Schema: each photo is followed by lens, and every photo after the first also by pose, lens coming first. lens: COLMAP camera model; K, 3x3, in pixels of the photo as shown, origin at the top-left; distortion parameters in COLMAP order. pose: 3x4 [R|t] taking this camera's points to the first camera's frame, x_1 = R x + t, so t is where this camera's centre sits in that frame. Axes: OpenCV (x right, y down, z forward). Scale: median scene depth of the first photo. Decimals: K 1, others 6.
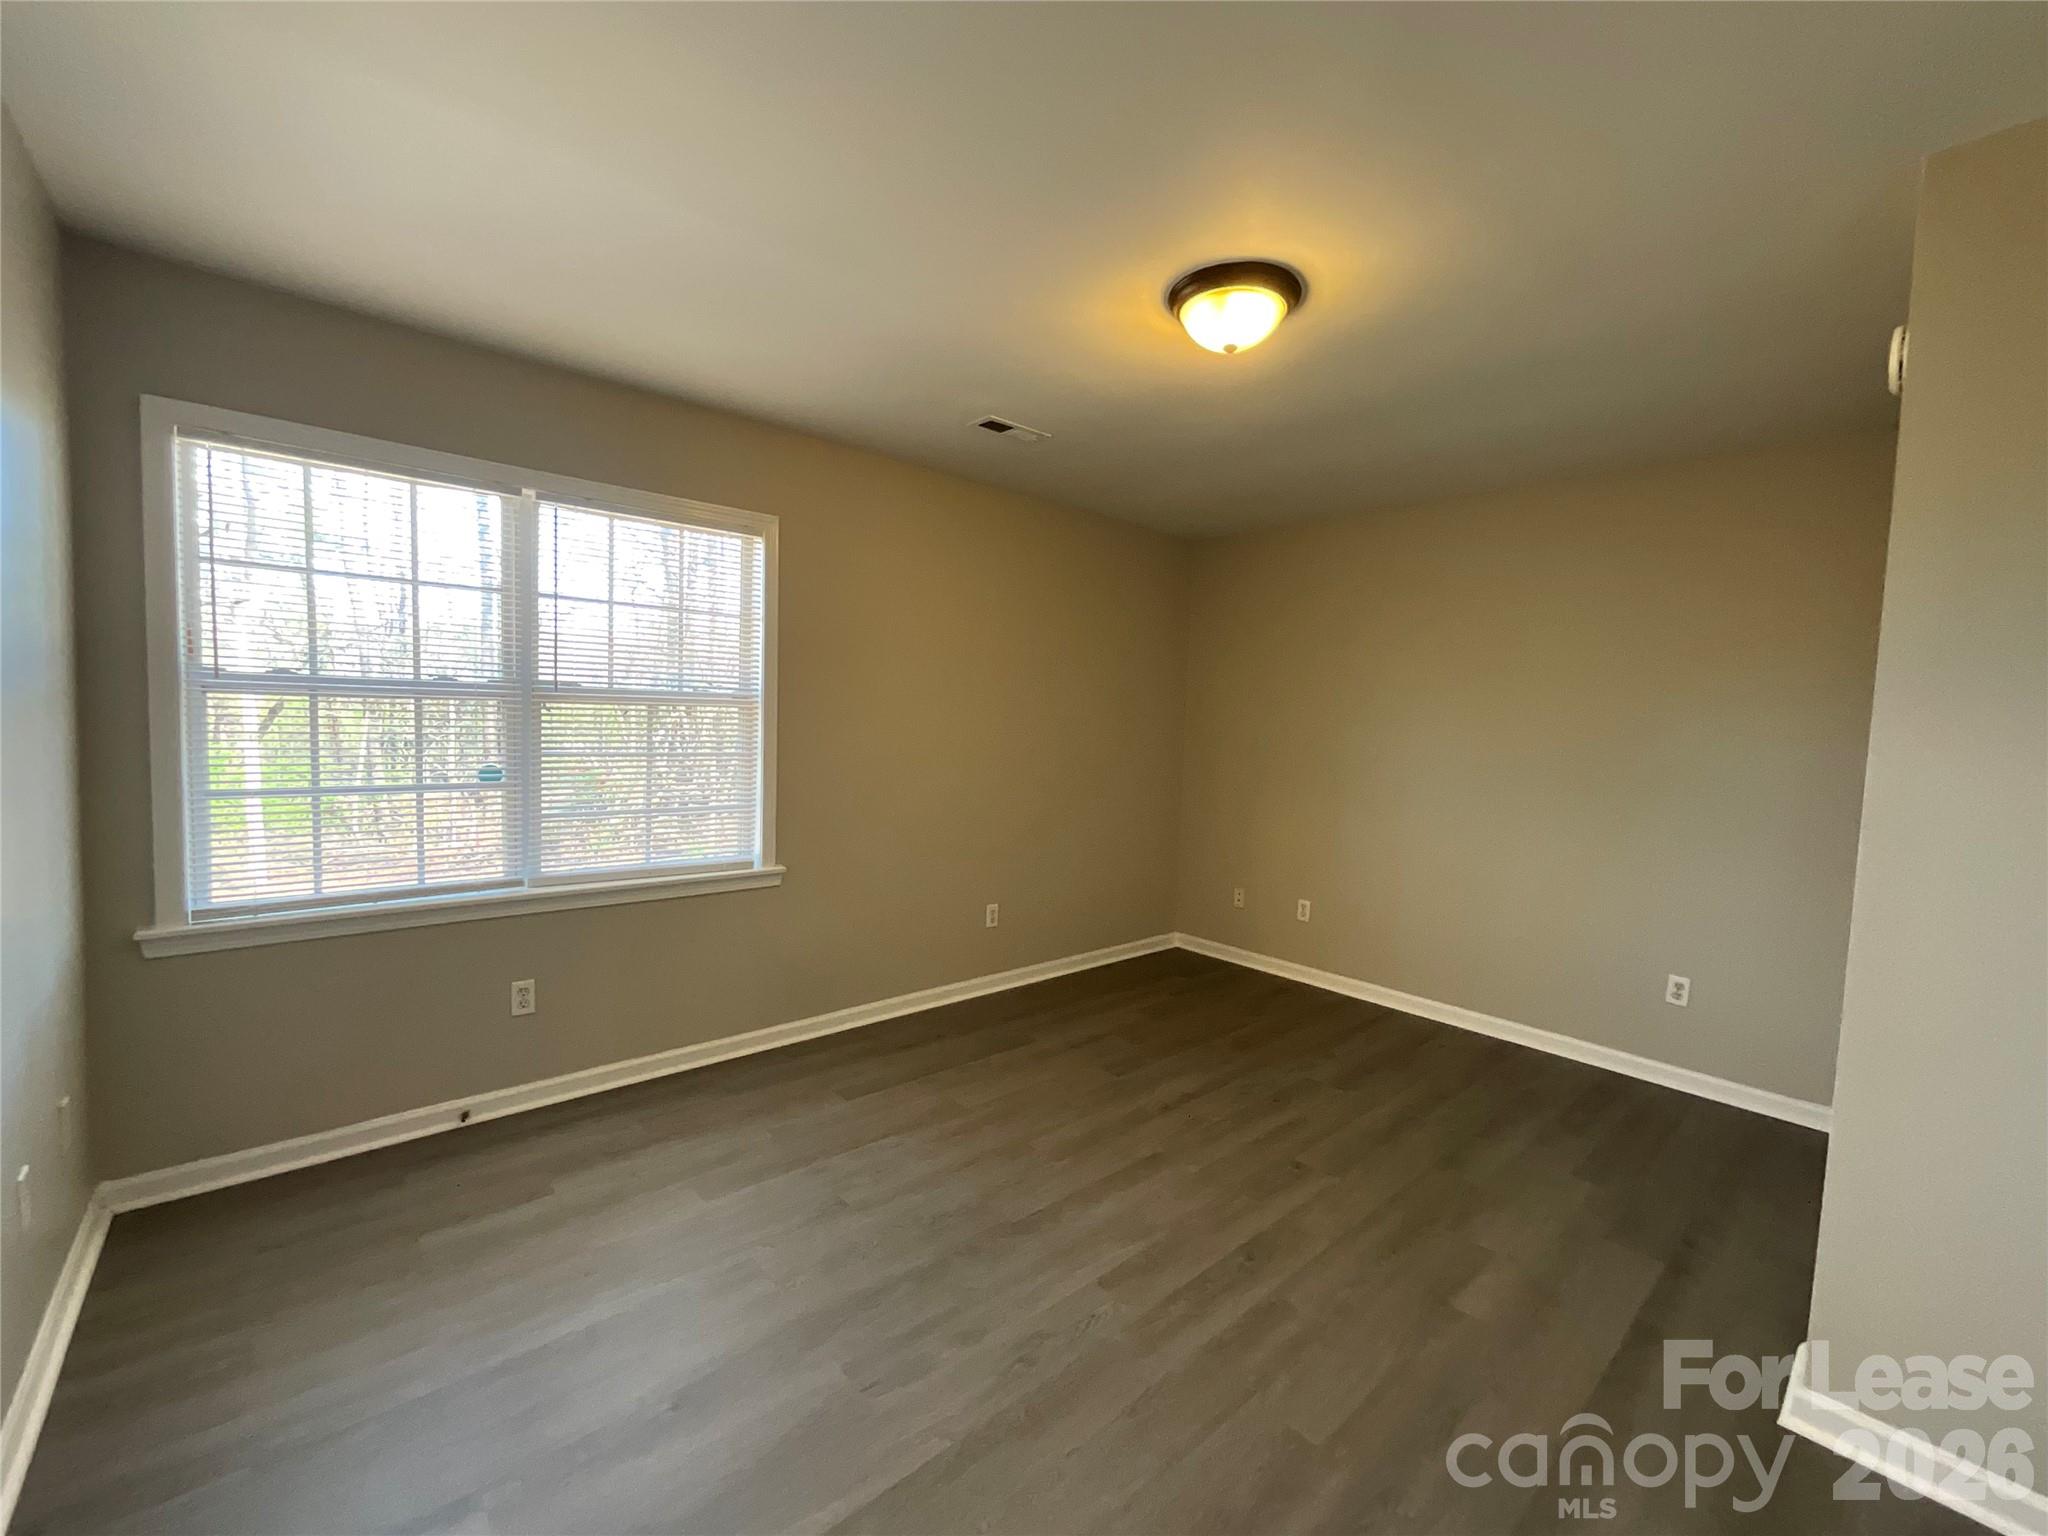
lens RADIAL K [[827.2, 0, 1030.7], [0, 827.2, 772.1], [0, 0, 1]] dist [0.000324, 0.000091]
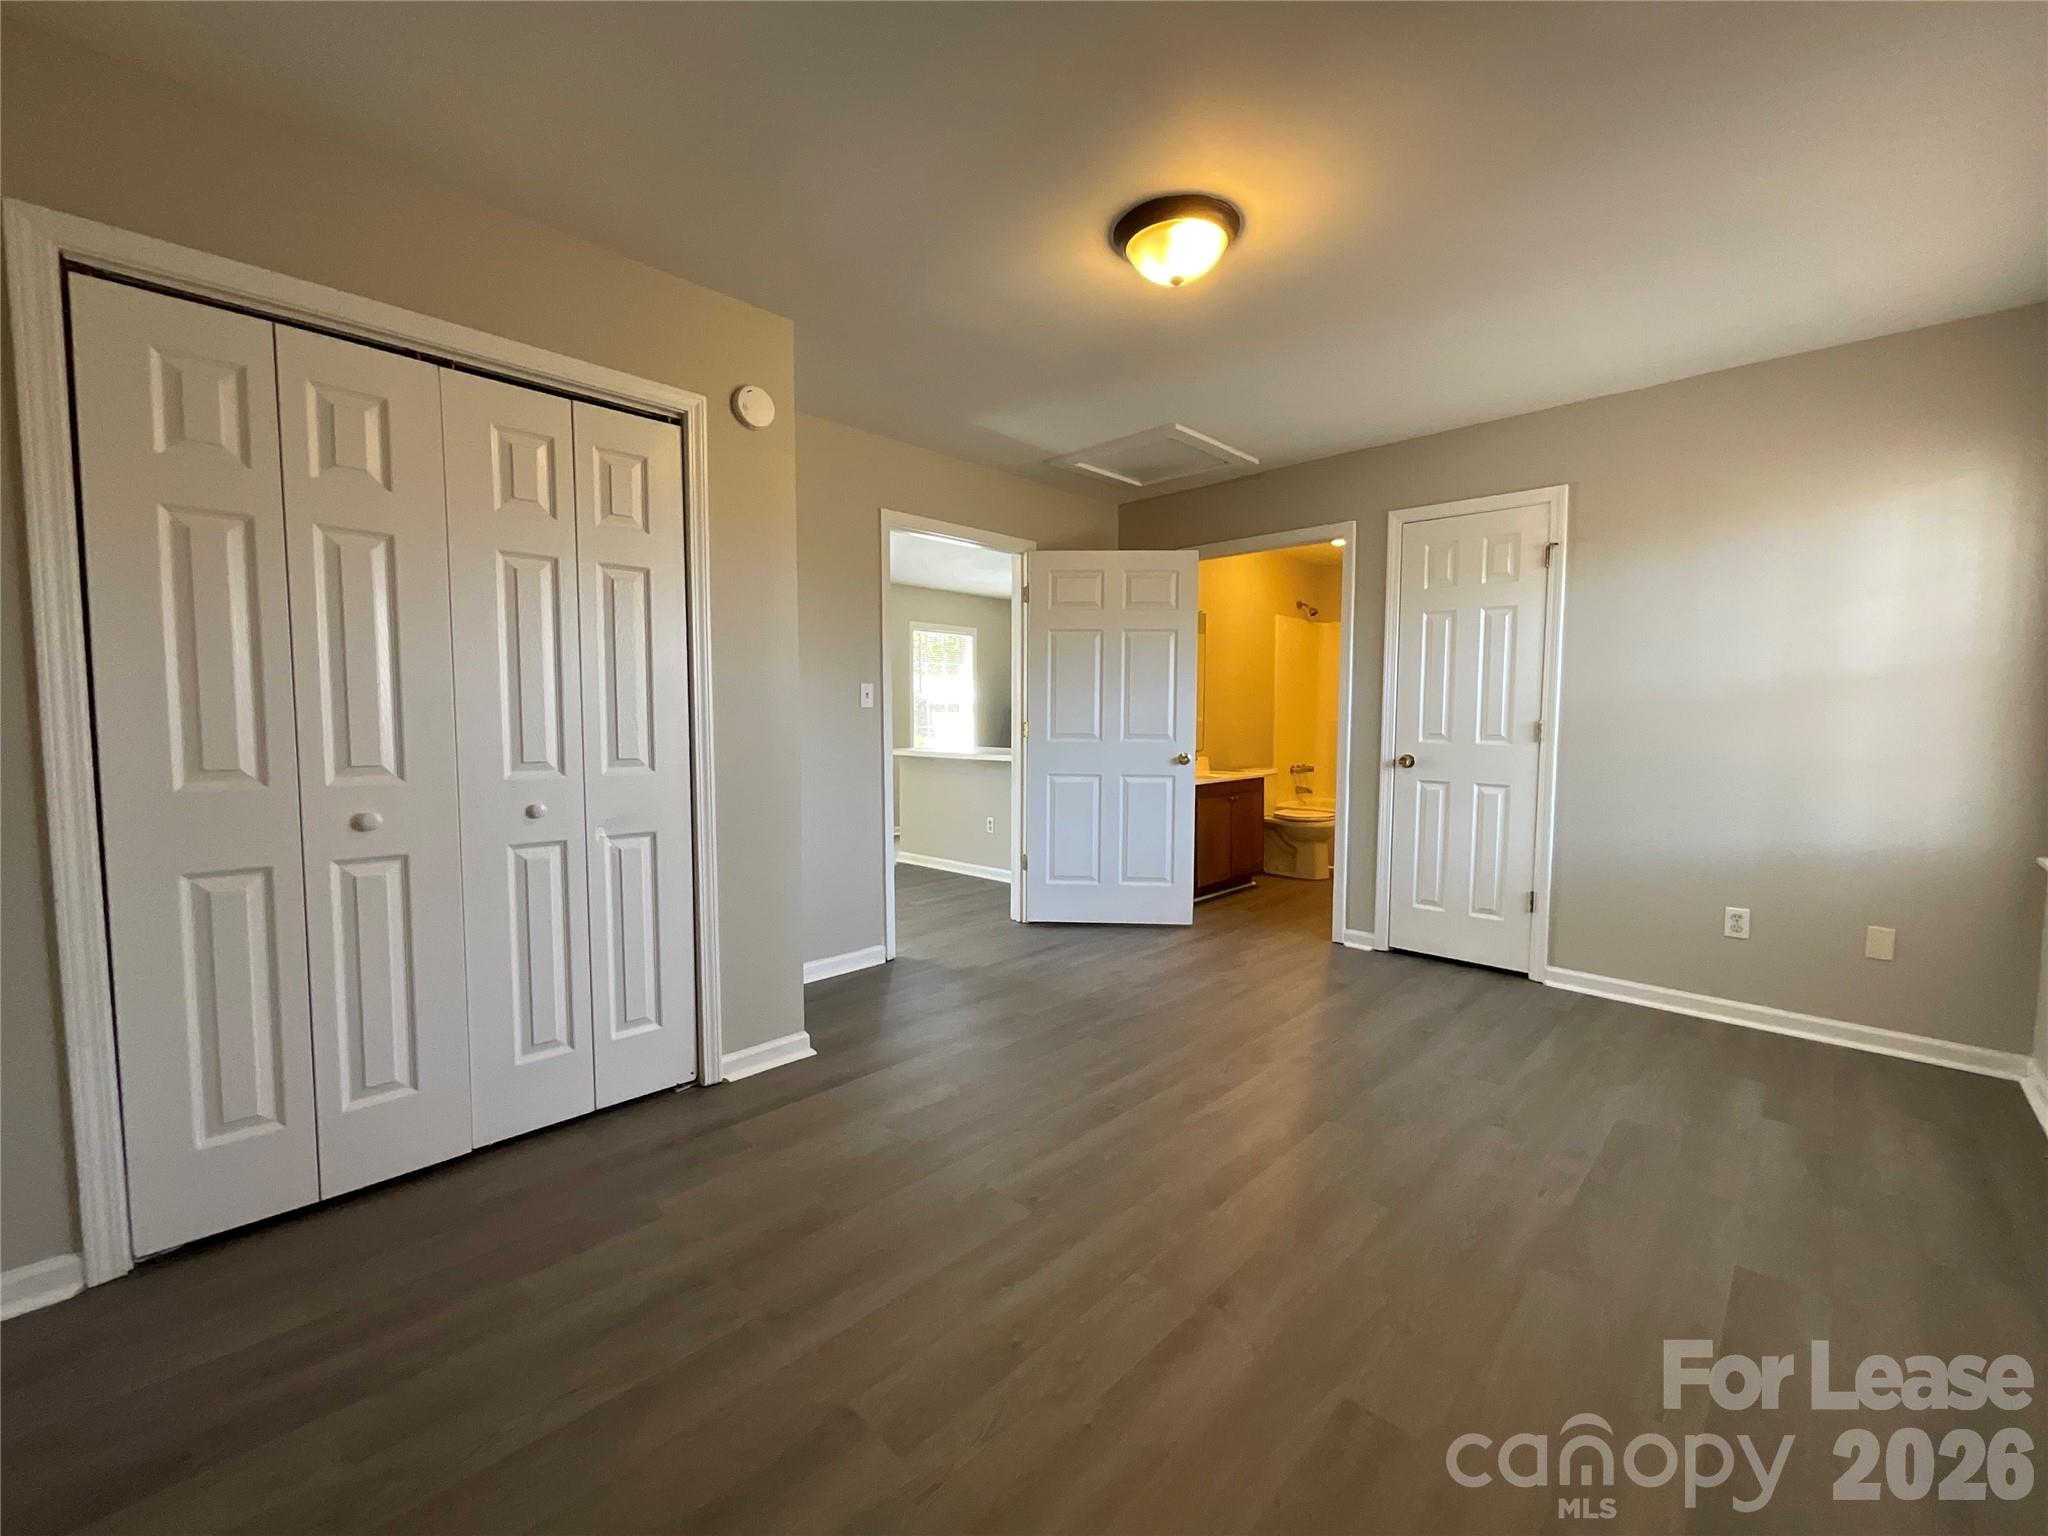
lens RADIAL K [[827.2, 0, 1030.7], [0, 827.2, 772.1], [0, 0, 1]] dist [0.000324, 0.000091]
pose [[-0.996559, -0.032595, -0.076205, 0.403992], [-0.041902, 0.991409, 0.123909, -0.015892], [0.071512, 0.126676, -0.989363, 1.751751]]
